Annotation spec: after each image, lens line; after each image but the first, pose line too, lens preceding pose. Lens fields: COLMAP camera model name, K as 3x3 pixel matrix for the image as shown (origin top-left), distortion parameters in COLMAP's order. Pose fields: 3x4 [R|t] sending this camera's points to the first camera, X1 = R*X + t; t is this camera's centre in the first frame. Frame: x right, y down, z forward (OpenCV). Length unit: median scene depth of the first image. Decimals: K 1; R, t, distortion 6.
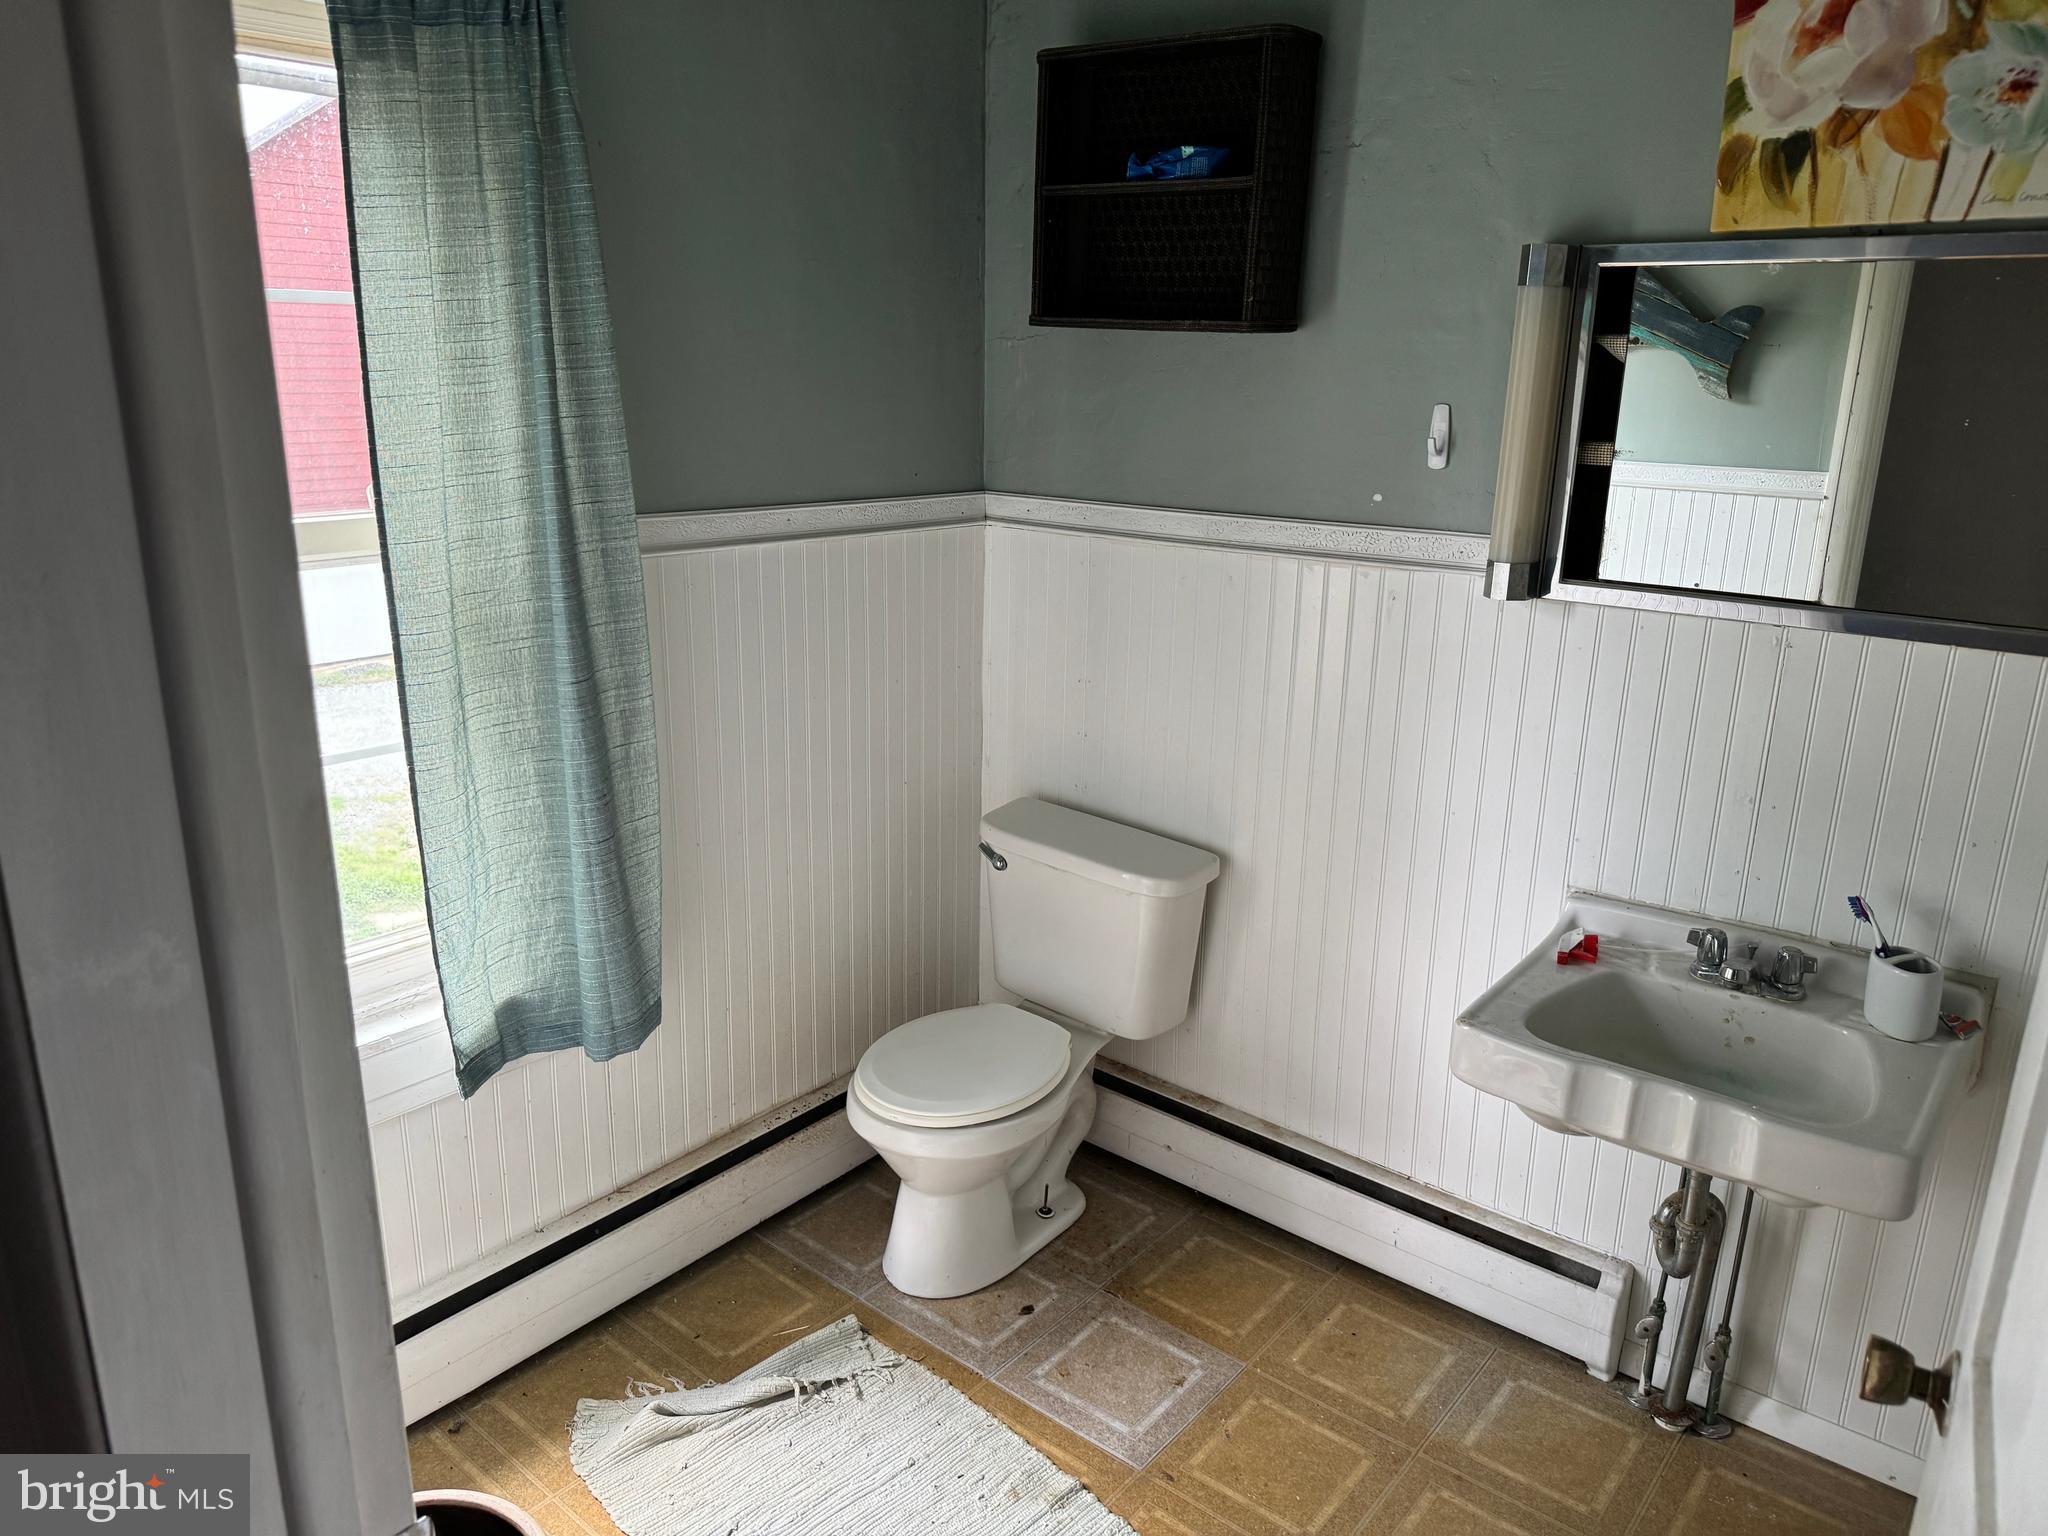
lens RADIAL K [[1432.9, 0, 1024.0], [0, 1432.9, 768.0], [0, 0, 1]] dist [0.005565, 0.005002]
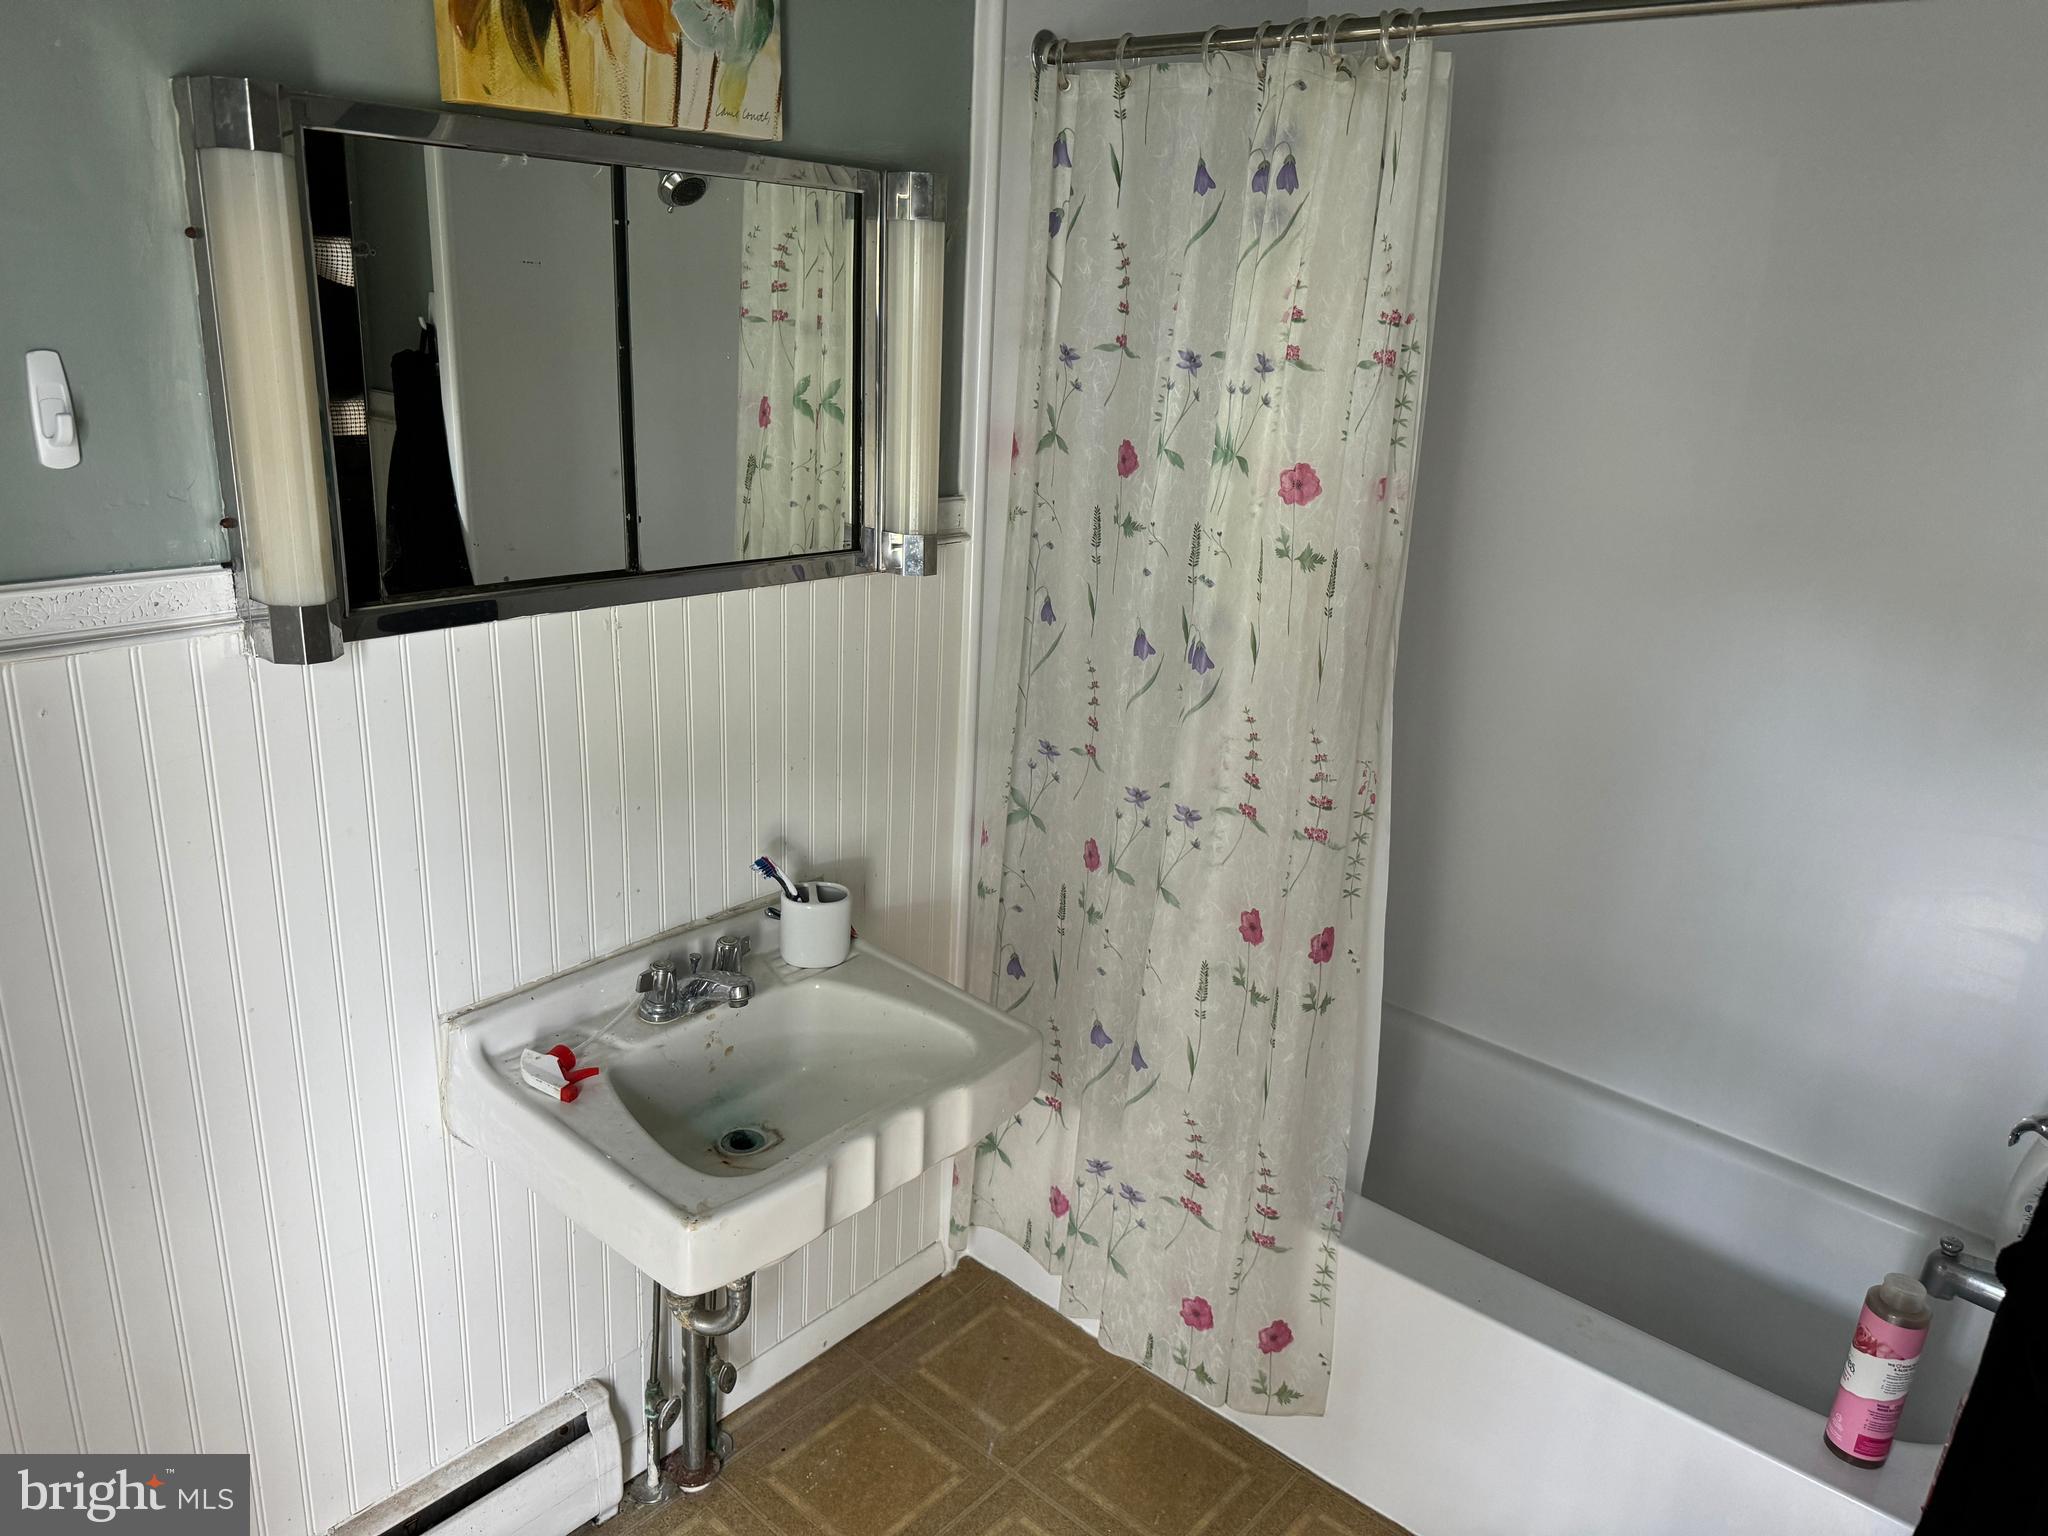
lens RADIAL K [[1459.0, 0, 1024.0], [0, 1459.0, 768.0], [0, 0, 1]] dist [0.126365, -0.177460]
pose [[0.034309, -0.327392, 0.944265, -0.337338], [0.227402, 0.922596, 0.311617, -0.242832], [-0.973196, 0.204037, 0.106103, 0.742694]]
